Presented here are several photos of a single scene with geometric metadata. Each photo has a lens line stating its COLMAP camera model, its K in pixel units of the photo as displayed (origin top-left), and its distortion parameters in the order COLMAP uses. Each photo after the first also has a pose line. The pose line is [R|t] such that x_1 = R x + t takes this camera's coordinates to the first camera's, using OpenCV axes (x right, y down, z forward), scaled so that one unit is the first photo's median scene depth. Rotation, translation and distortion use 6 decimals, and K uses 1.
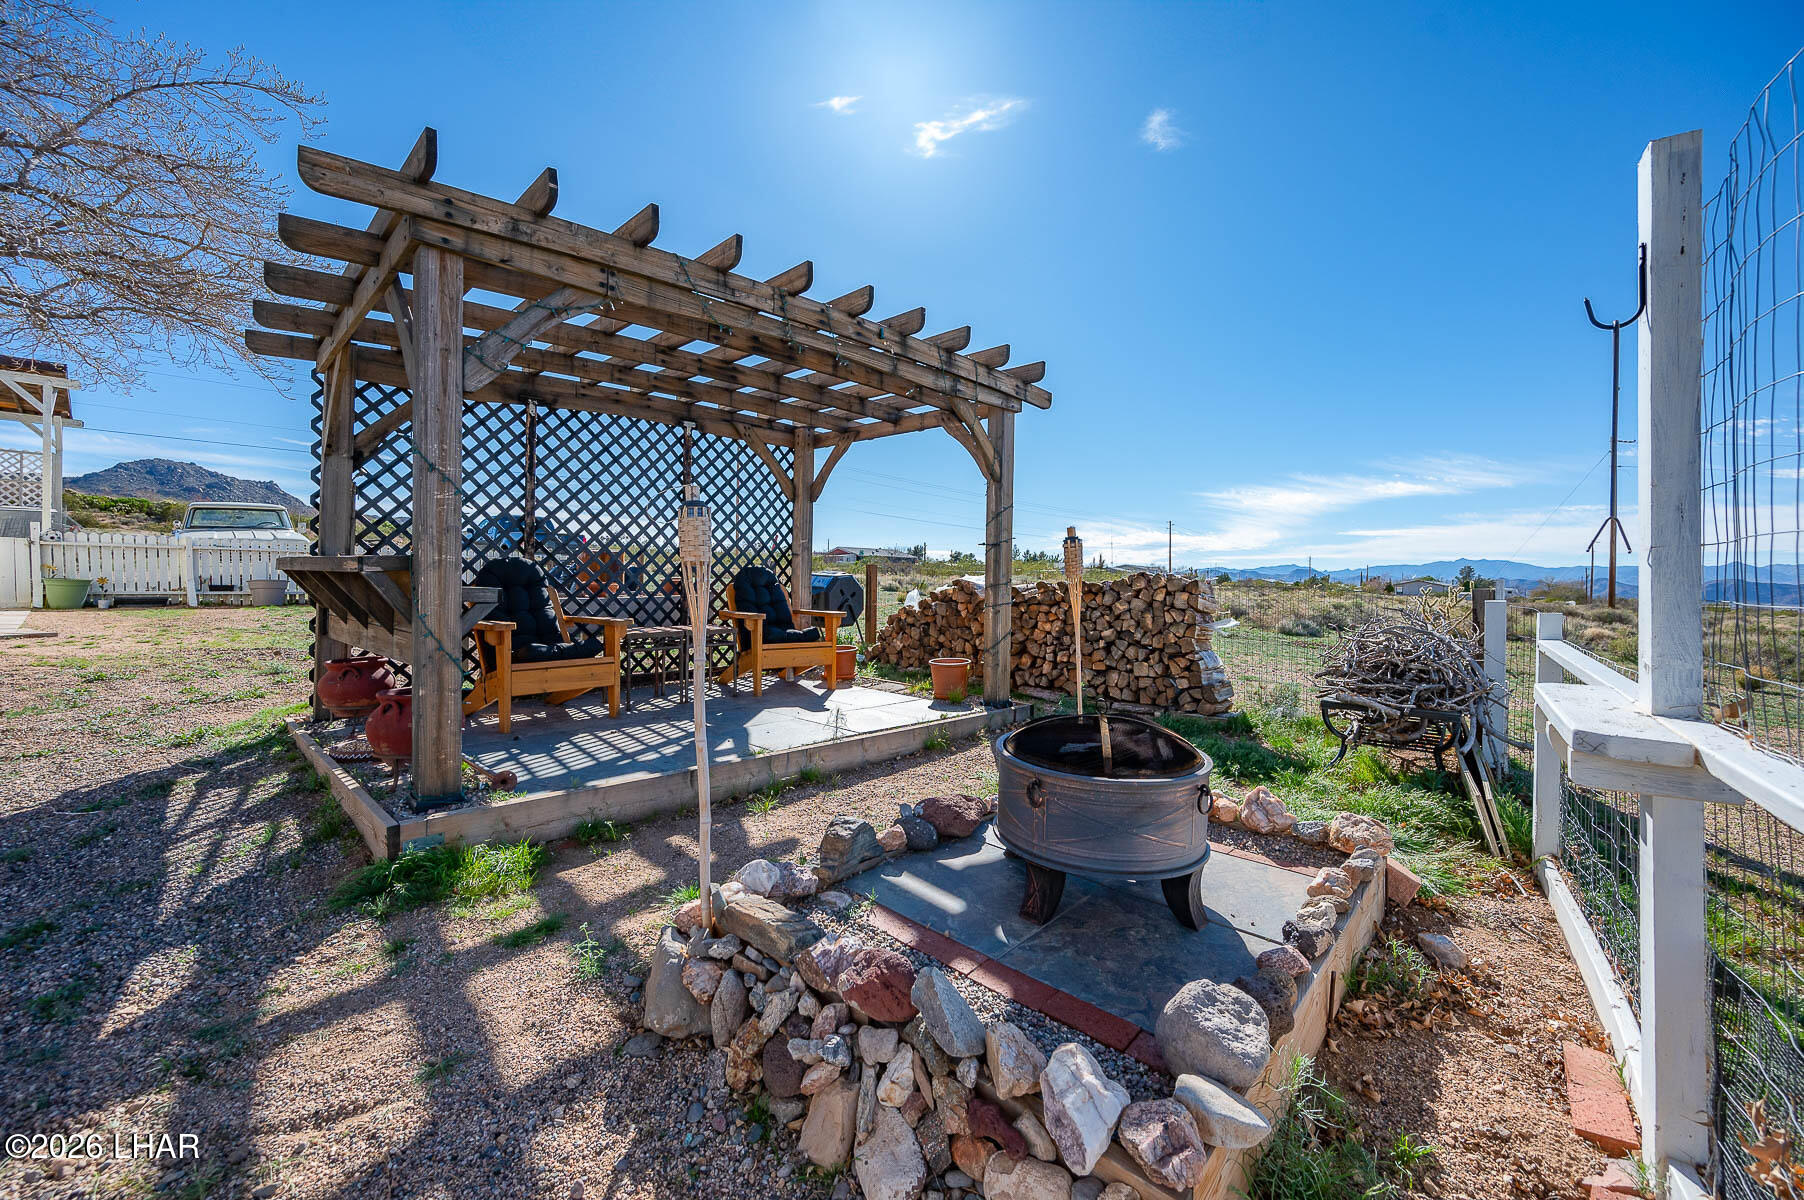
lens RADIAL K [[741.4, 0, 903.3], [0, 741.4, 587.8], [0, 0, 1]] dist [-0.004728, -0.000223]
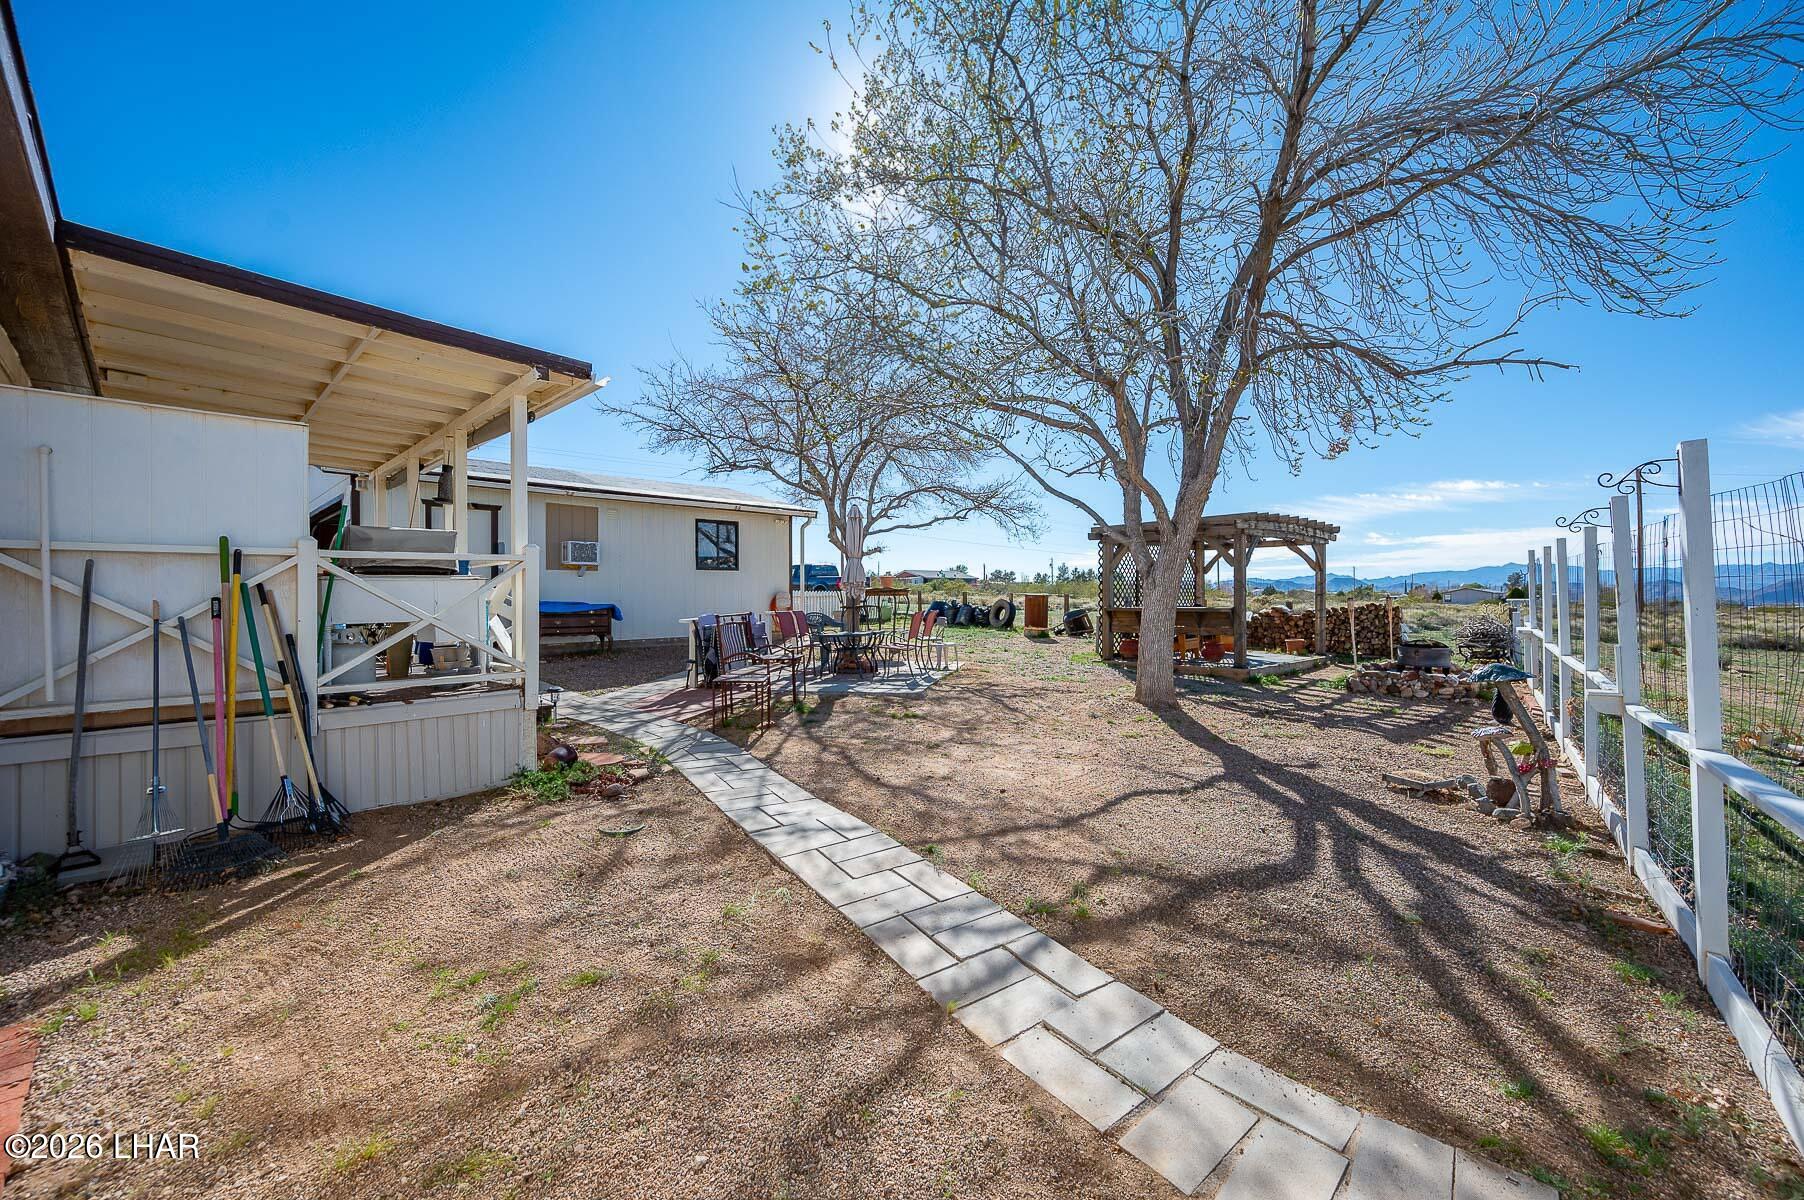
lens RADIAL K [[707.6, 0, 902.2], [0, 707.6, 596.3], [0, 0, 1]] dist [0.000384, 0.000322]
pose [[0.997539, -0.022039, -0.066566, -1.125797], [0.021015, 0.999651, -0.016031, -0.039924], [0.066896, 0.014593, 0.997653, -1.531215]]
